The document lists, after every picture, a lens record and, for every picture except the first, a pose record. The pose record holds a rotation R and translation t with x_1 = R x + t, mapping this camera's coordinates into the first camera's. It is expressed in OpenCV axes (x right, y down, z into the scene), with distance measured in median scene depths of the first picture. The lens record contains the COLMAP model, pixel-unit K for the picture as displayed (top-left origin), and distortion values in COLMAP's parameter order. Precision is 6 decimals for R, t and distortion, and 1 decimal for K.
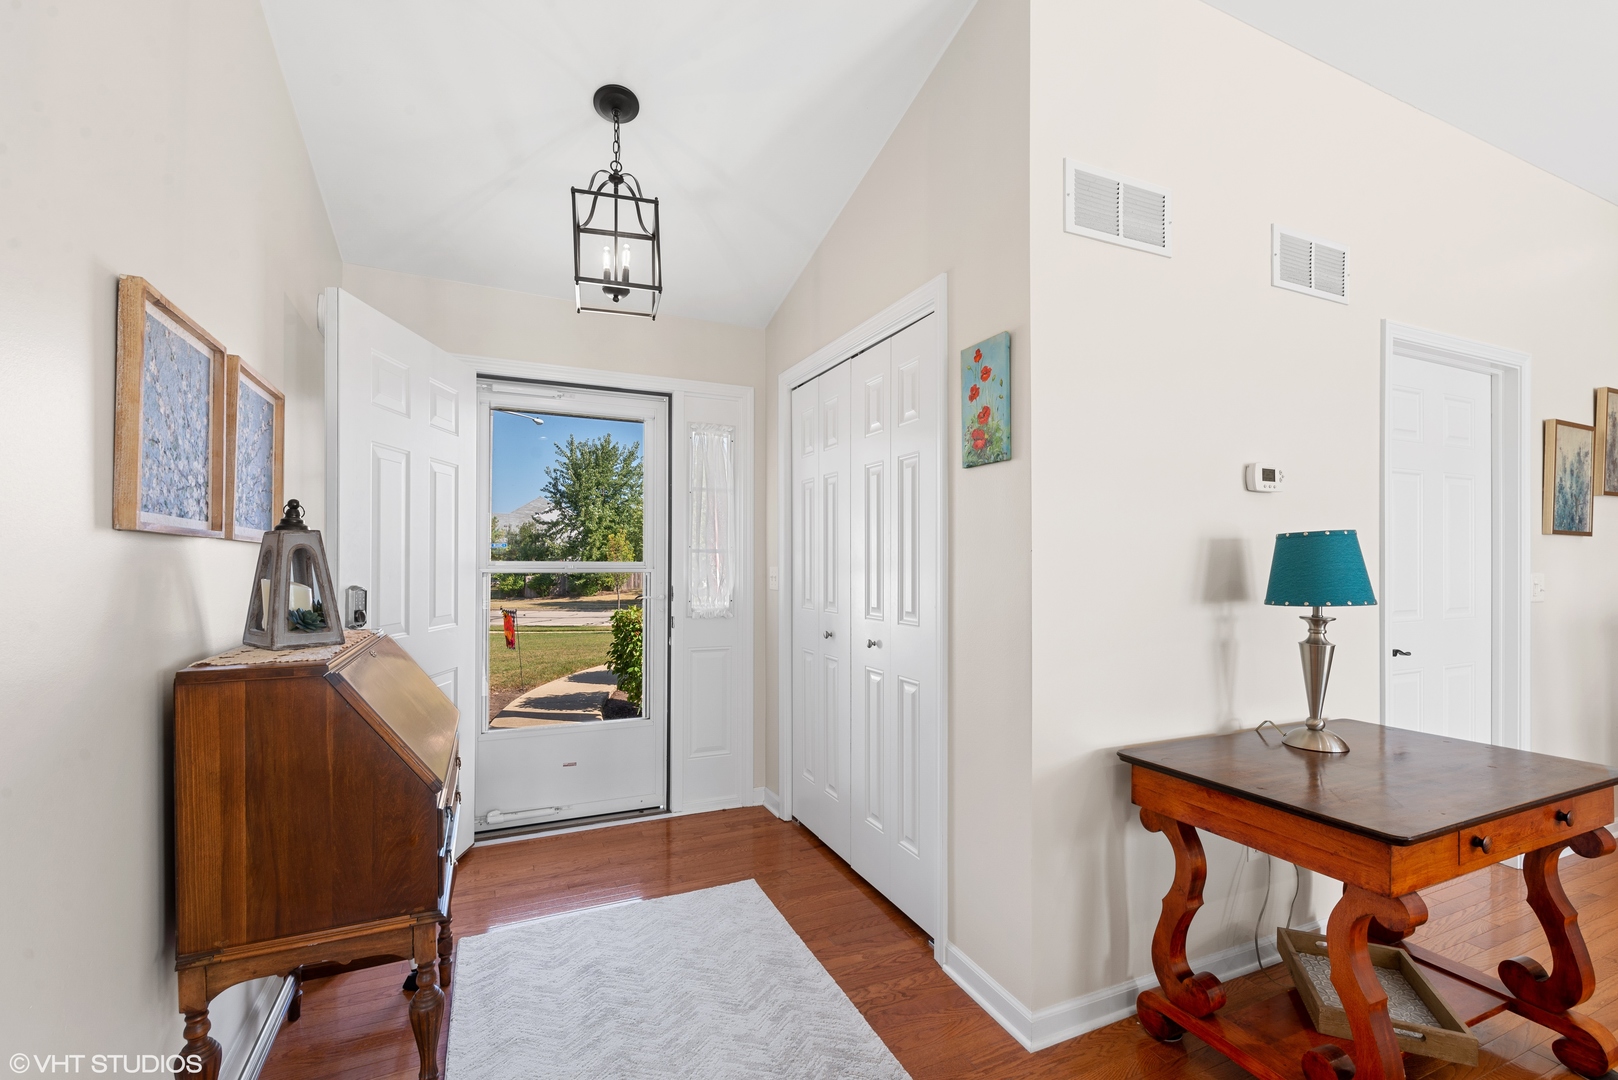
lens RADIAL K [[713.3, 0, 811.0], [0, 713.3, 557.0], [0, 0, 1]] dist [-0.000582, -0.000071]
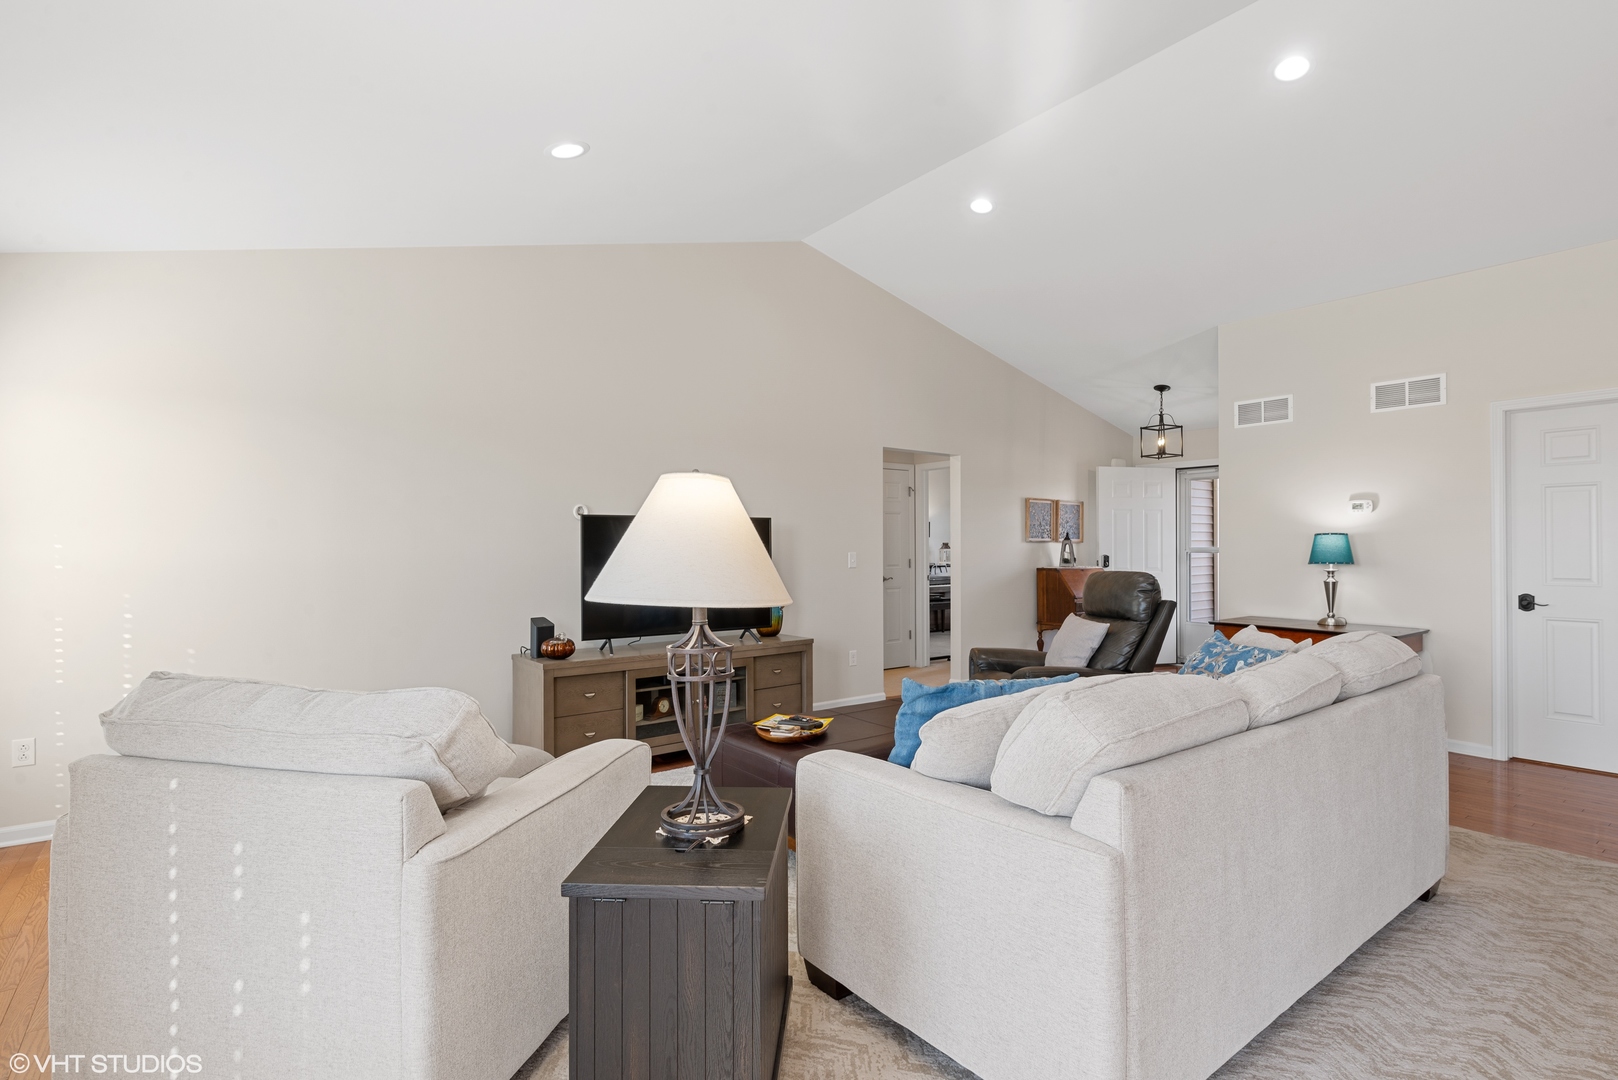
lens RADIAL K [[787.2, 0, 809.0], [0, 787.2, 540.0], [0, 0, 1]] dist [-0.000323, -0.000037]
pose [[0.214697, -0.013694, -0.976585, 3.629793], [0.007412, 0.999896, -0.012391, 0.006502], [0.976653, -0.004578, 0.214776, -1.560467]]
